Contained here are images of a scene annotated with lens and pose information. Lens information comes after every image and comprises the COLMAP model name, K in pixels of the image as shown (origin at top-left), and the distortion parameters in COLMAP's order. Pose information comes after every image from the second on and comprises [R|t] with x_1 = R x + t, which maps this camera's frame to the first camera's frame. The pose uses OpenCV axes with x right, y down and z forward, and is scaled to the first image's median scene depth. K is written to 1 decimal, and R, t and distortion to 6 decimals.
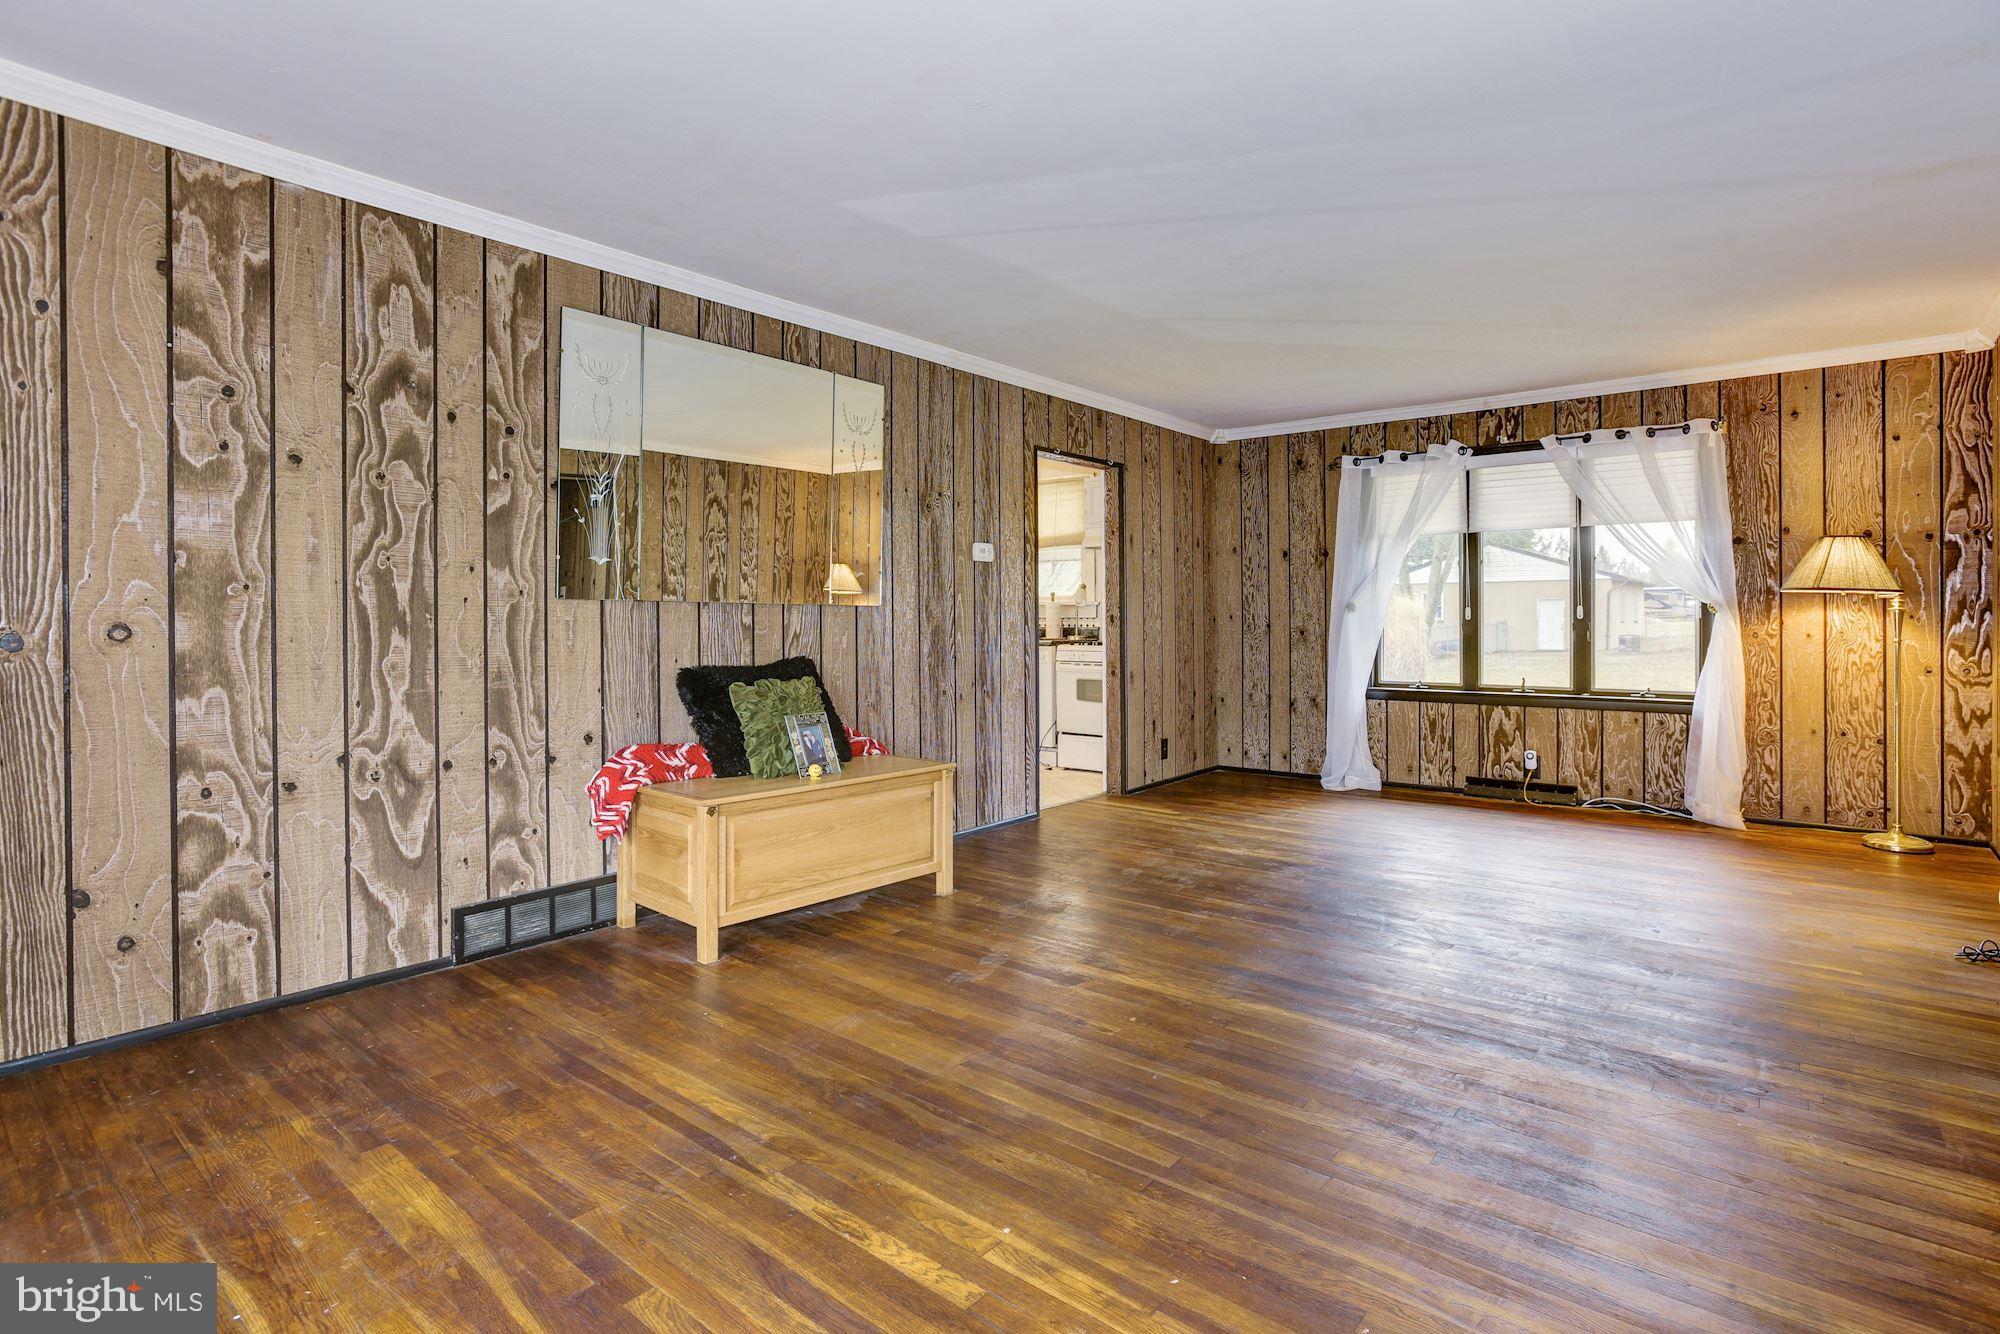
lens RADIAL K [[985.2, 0, 1003.8], [0, 985.2, 640.9], [0, 0, 1]] dist [-0.052040, 0.026008]
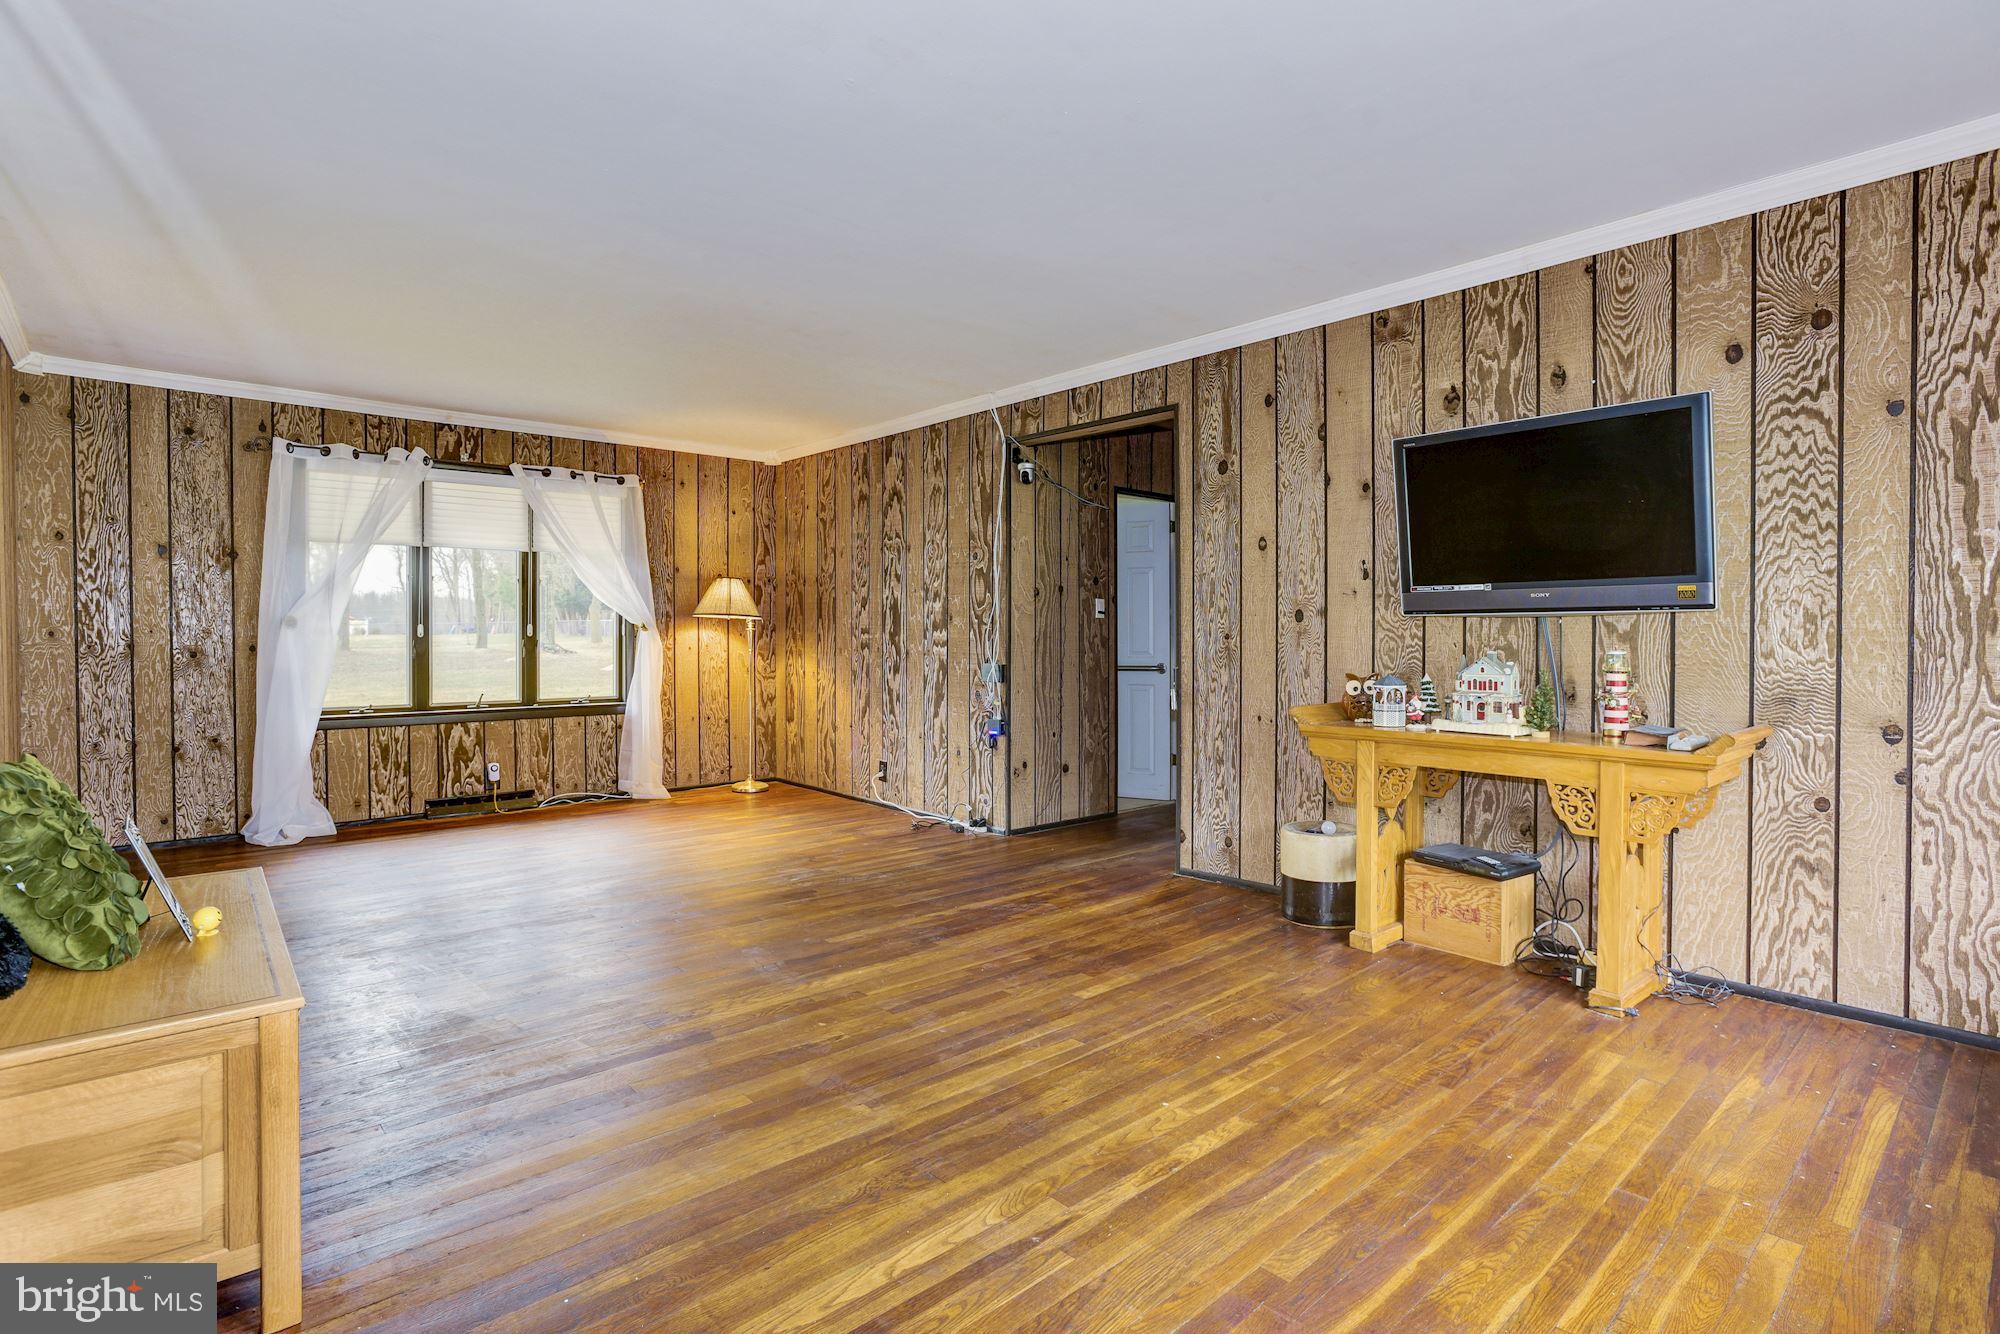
lens RADIAL K [[985.2, 0, 1003.8], [0, 985.2, 640.9], [0, 0, 1]] dist [-0.052040, 0.026008]
pose [[0.147495, -0.003934, 0.989055, -0.410014], [0.022826, 0.999739, 0.000573, -0.005496], [-0.988799, 0.022492, 0.147547, 0.313600]]
